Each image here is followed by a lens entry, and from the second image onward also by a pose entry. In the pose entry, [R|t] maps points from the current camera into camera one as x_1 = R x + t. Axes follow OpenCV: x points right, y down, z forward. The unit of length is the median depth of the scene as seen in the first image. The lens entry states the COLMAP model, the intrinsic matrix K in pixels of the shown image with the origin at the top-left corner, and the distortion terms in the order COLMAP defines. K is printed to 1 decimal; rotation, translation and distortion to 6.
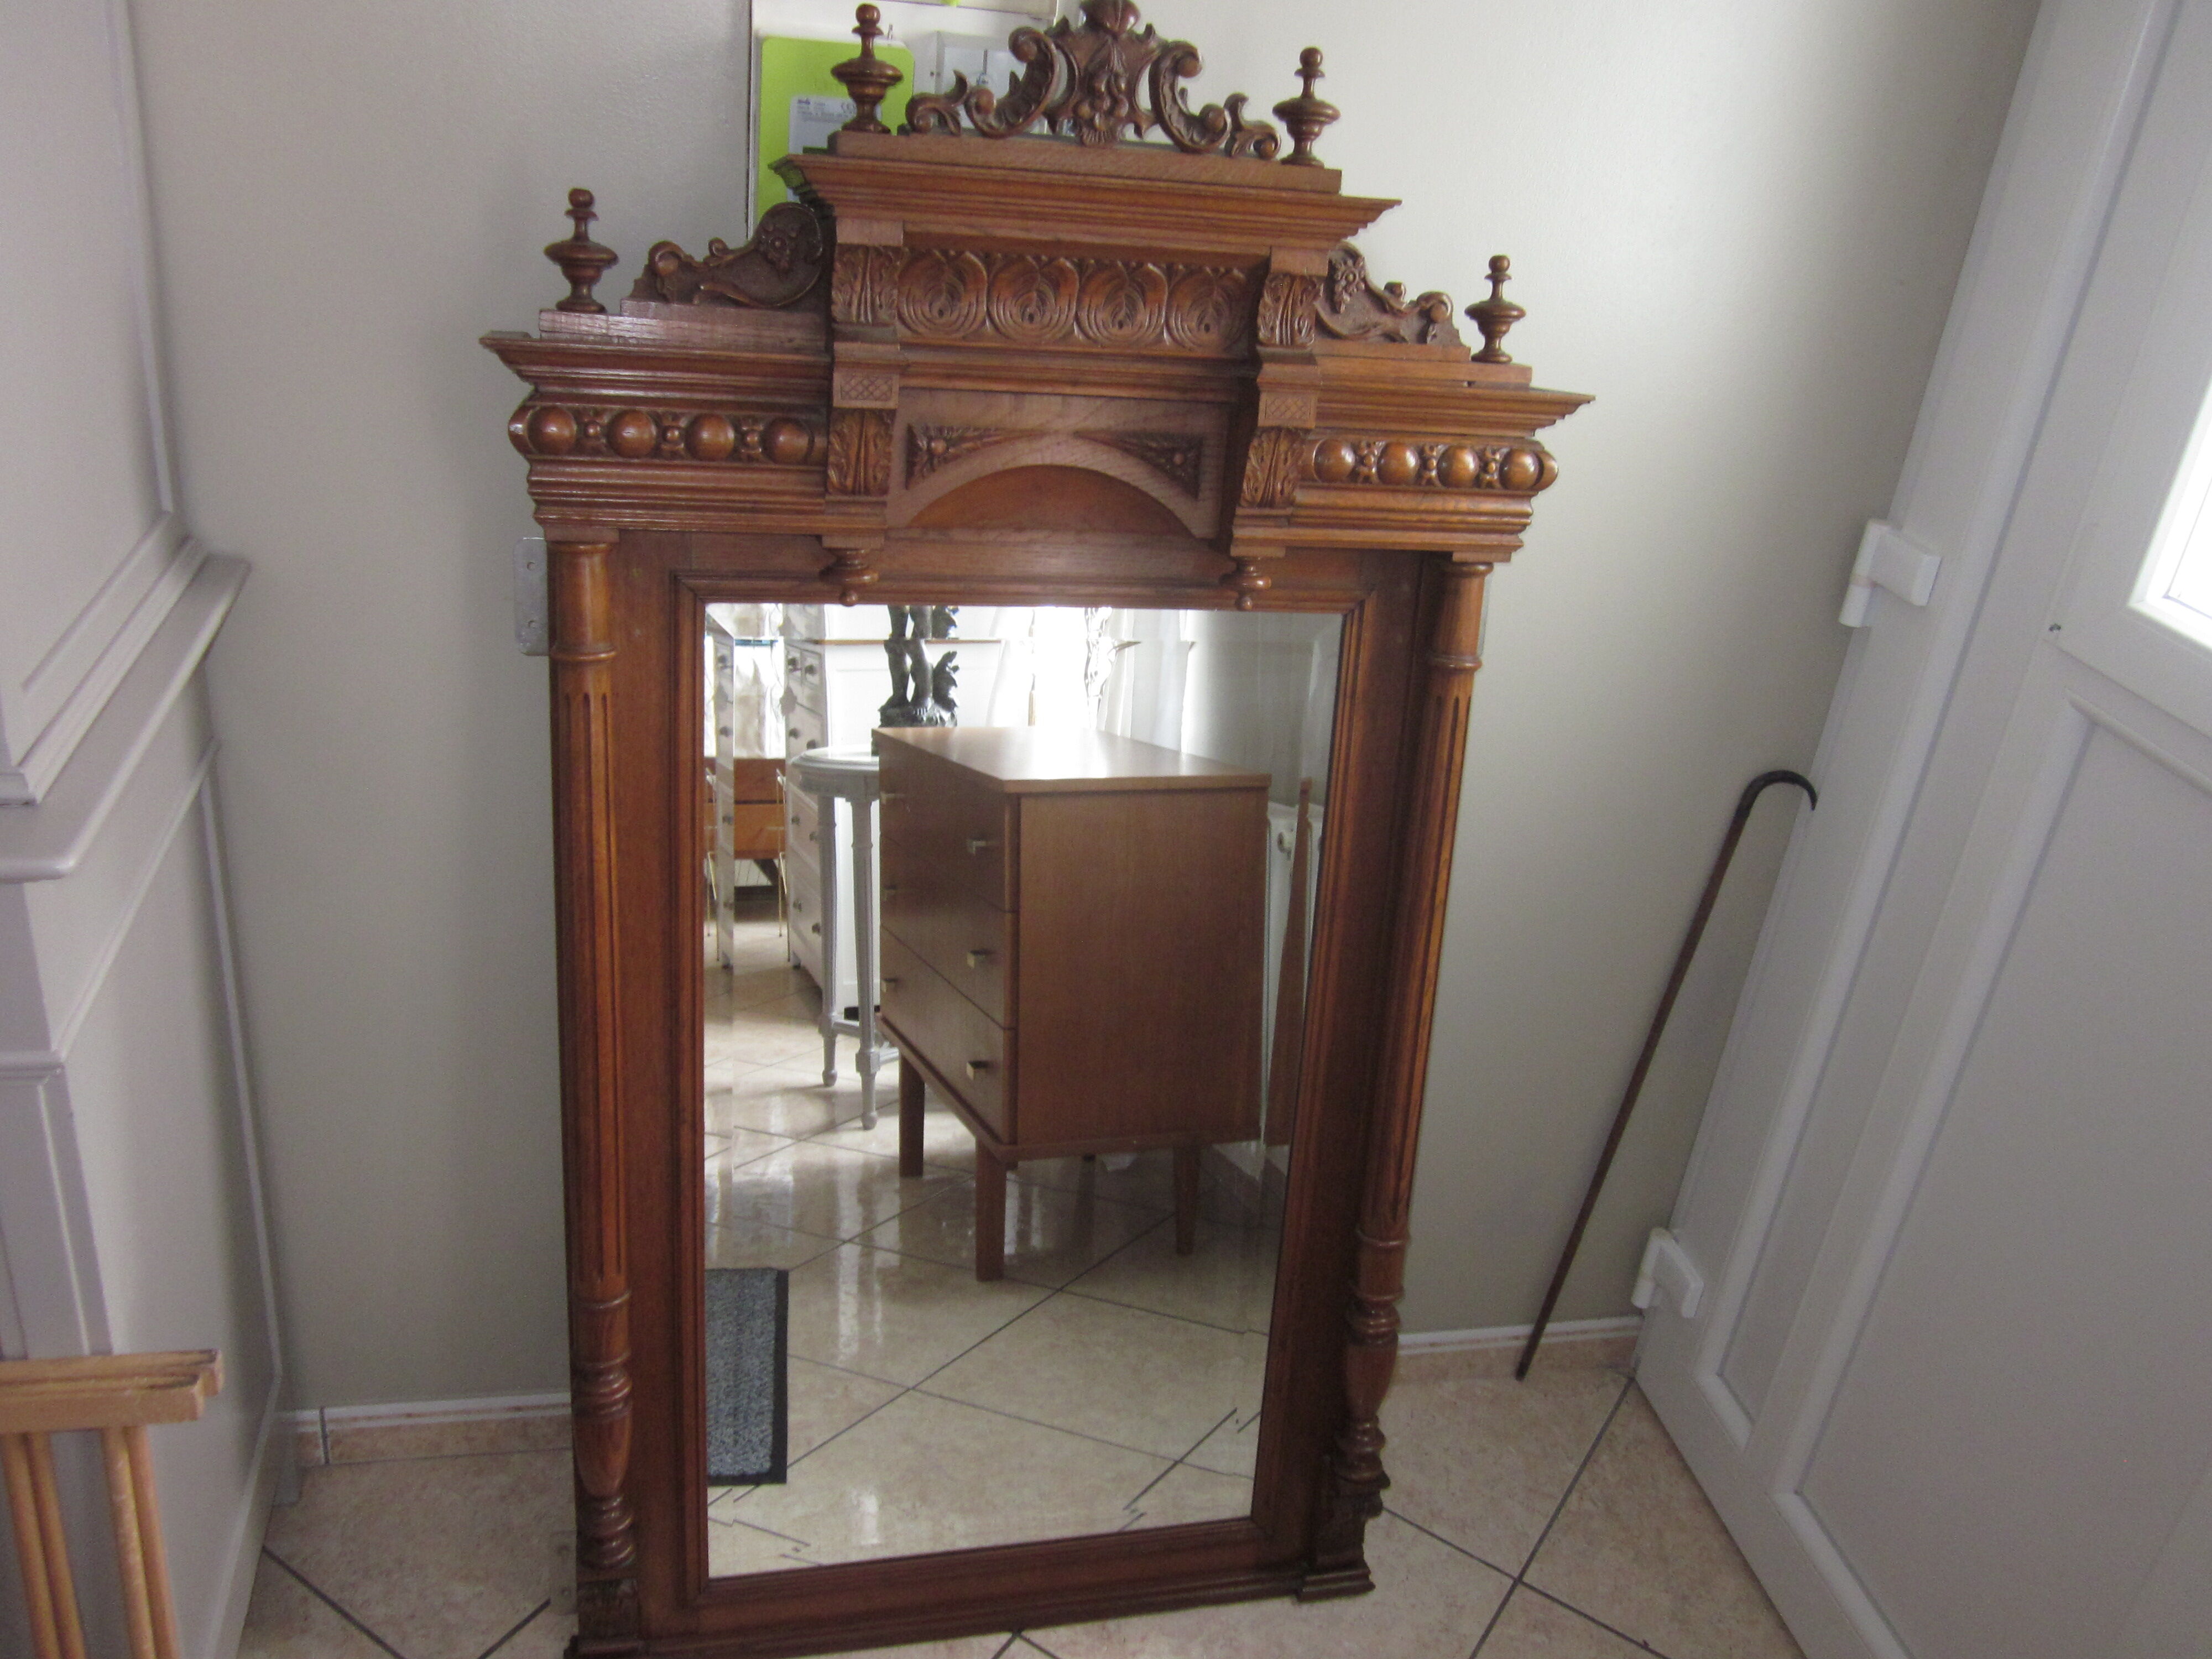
lens RADIAL K [[1867.0, 0, 1106.0], [0, 1867.0, 829.5], [0, 0, 1]] dist [-0.005861, -0.008624]
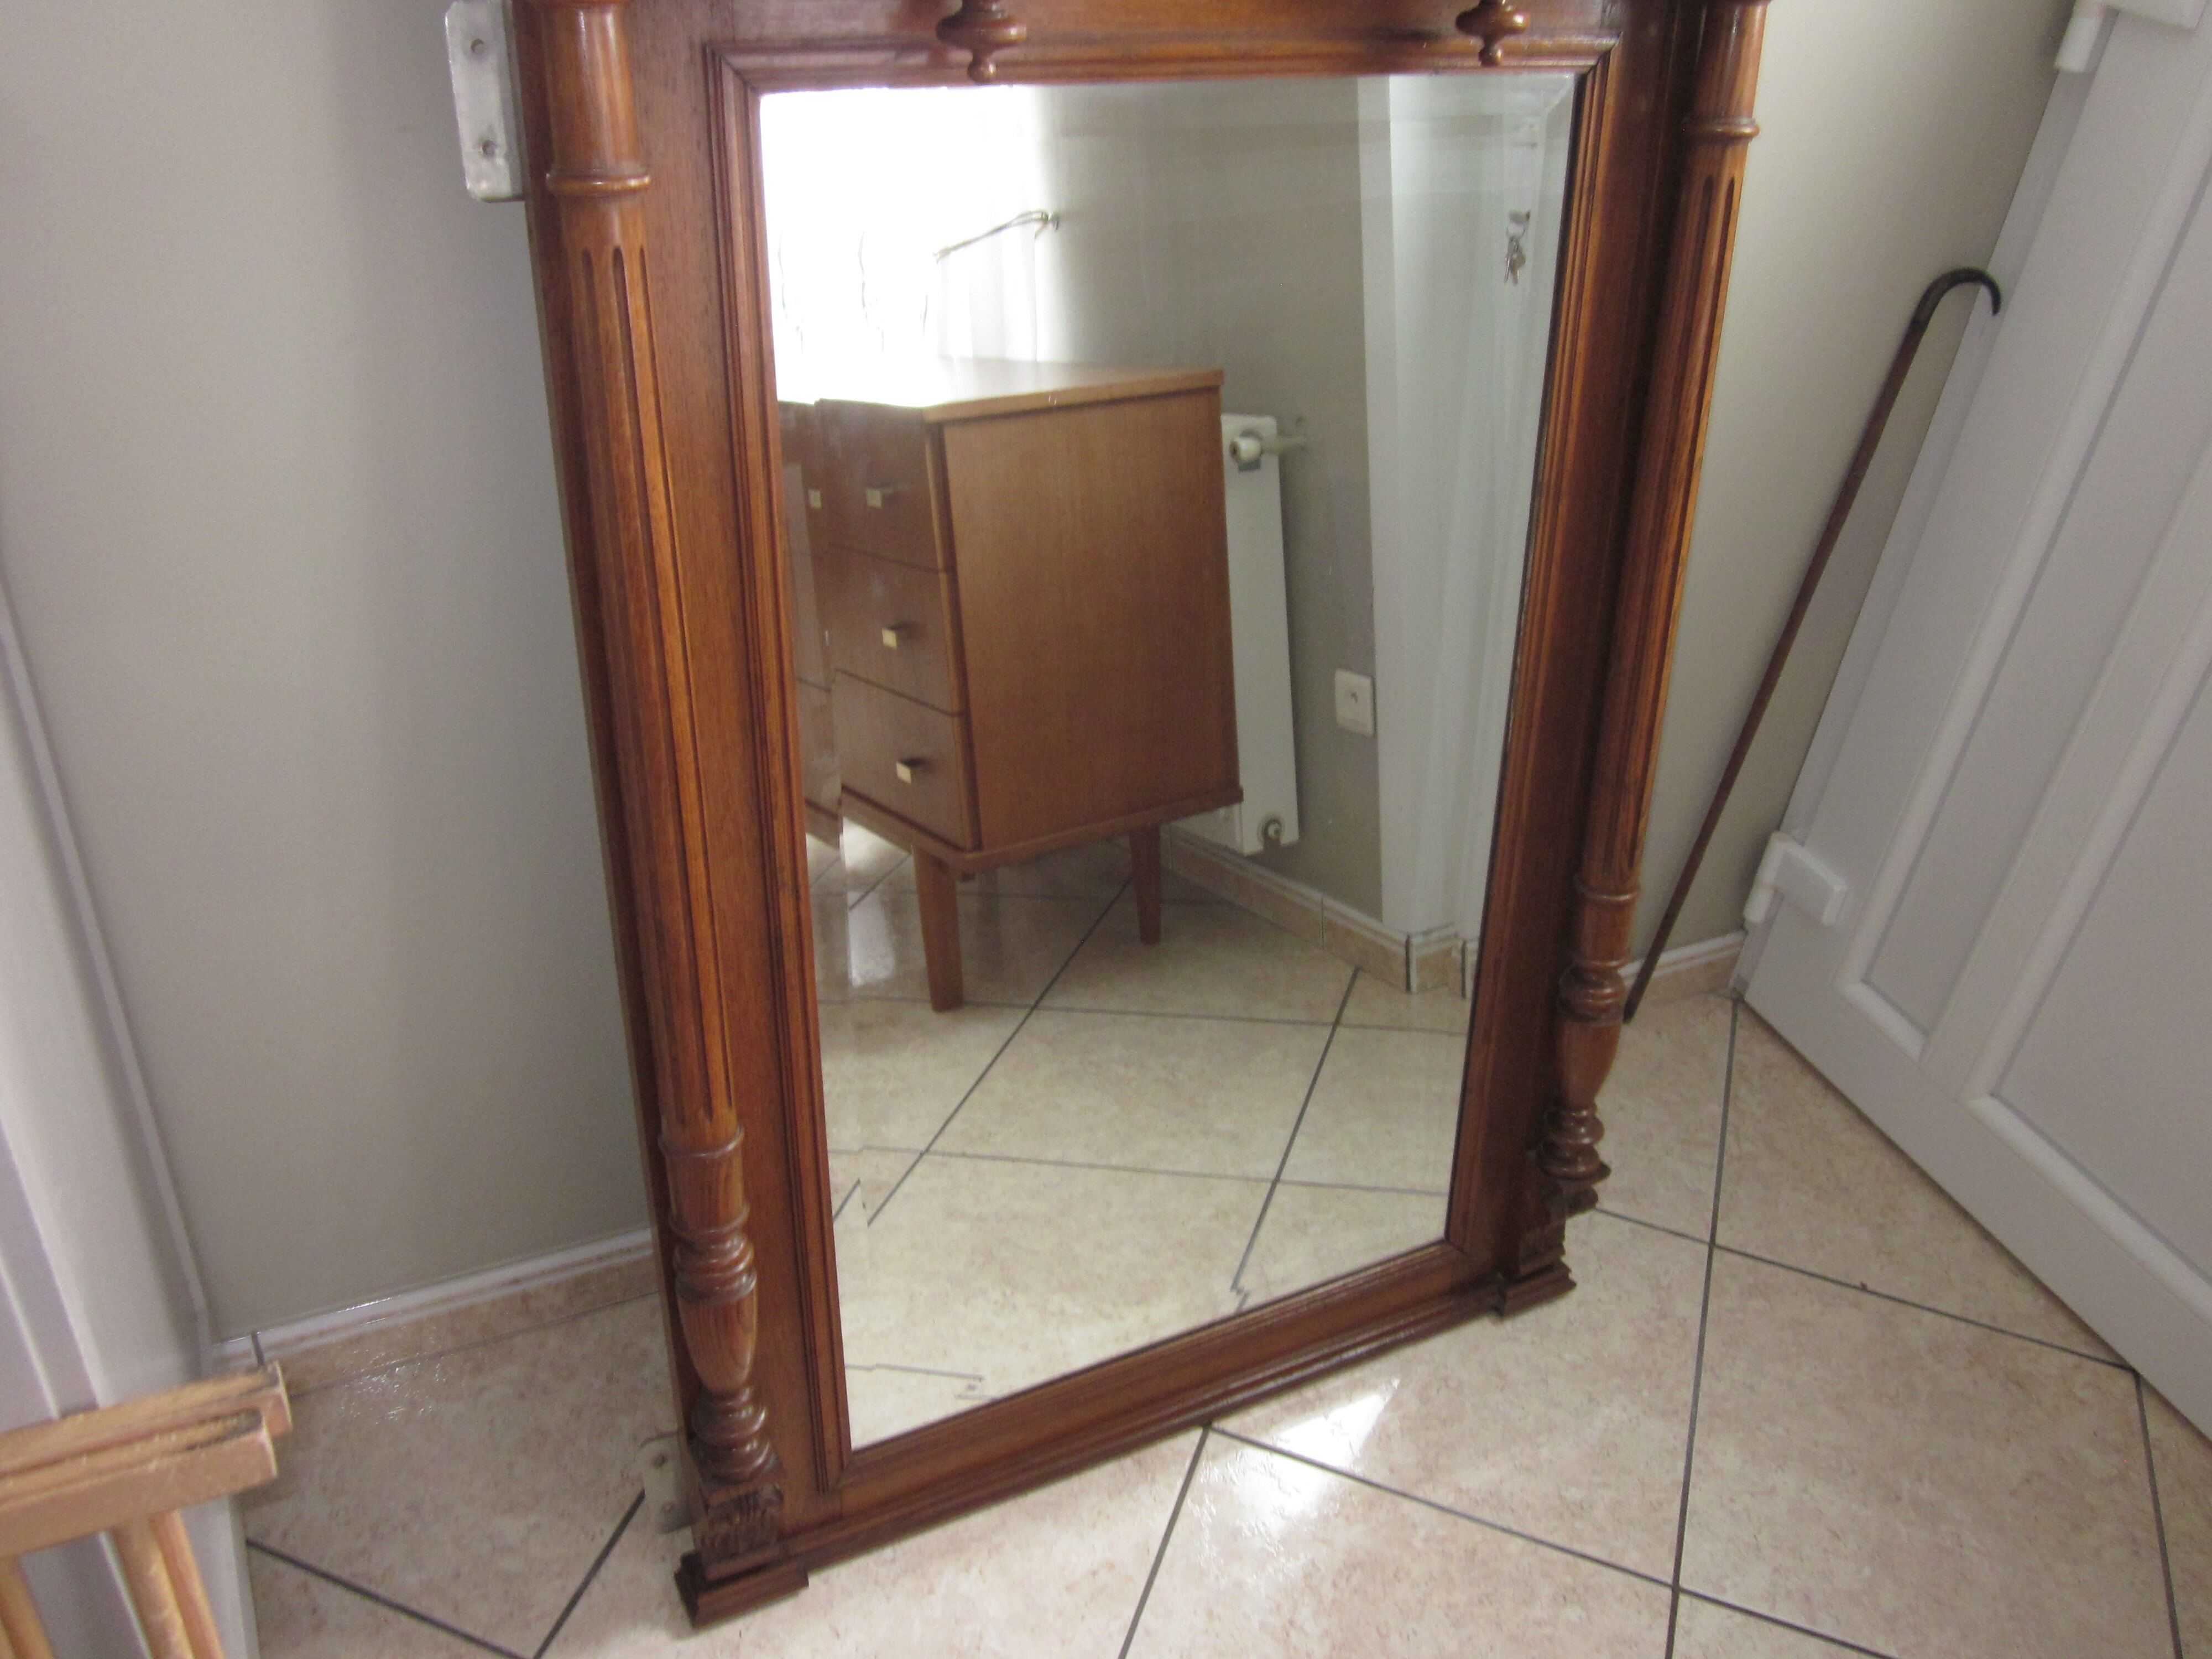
lens RADIAL K [[1846.4, 0, 1095.5], [0, 1846.4, 818.9], [0, 0, 1]] dist [-0.025525, 0.005022]
pose [[0.971953, -0.146326, 0.184109, -0.213266], [0.113028, 0.977164, 0.179930, 0.017757], [-0.206233, -0.154074, 0.966297, 0.274941]]
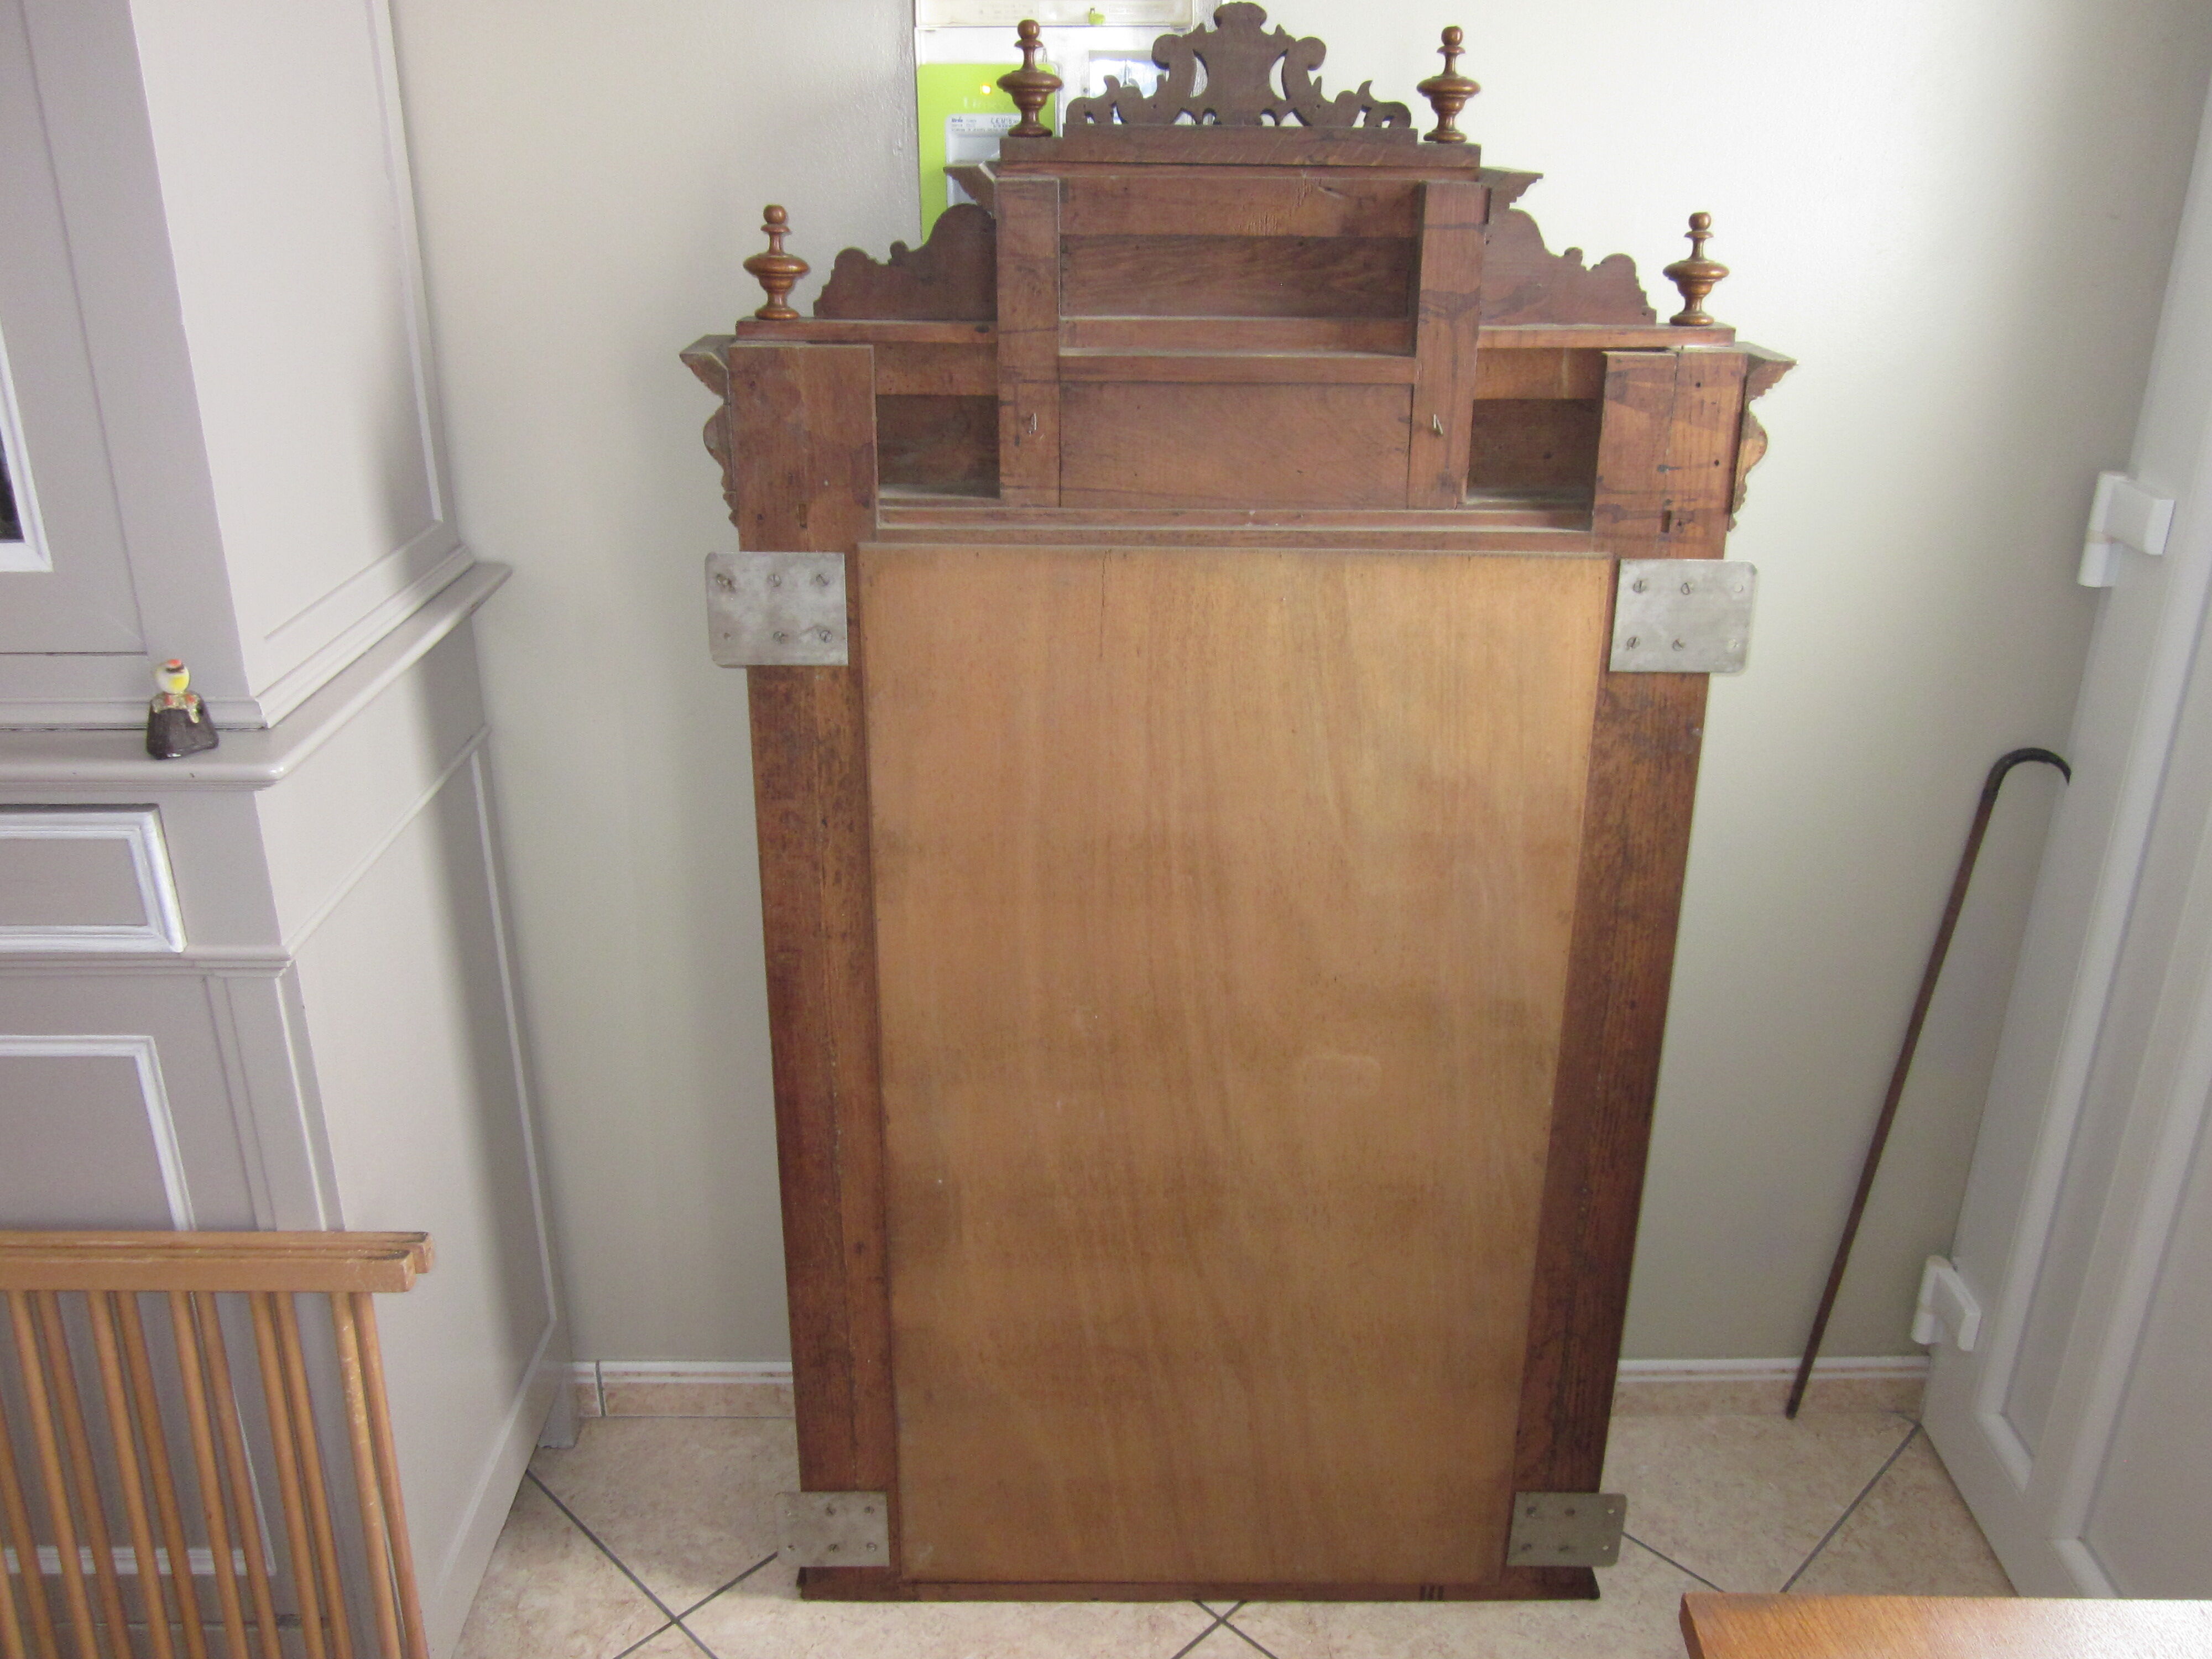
lens RADIAL K [[1876.0, 0, 1123.0], [0, 1876.0, 827.6], [0, 0, 1]] dist [-0.011406, 0.007898]
pose [[0.974631, -0.014220, -0.223367, 0.135736], [-0.001820, 0.997443, -0.071441, 0.082220], [0.223812, 0.070035, 0.972113, -0.018635]]
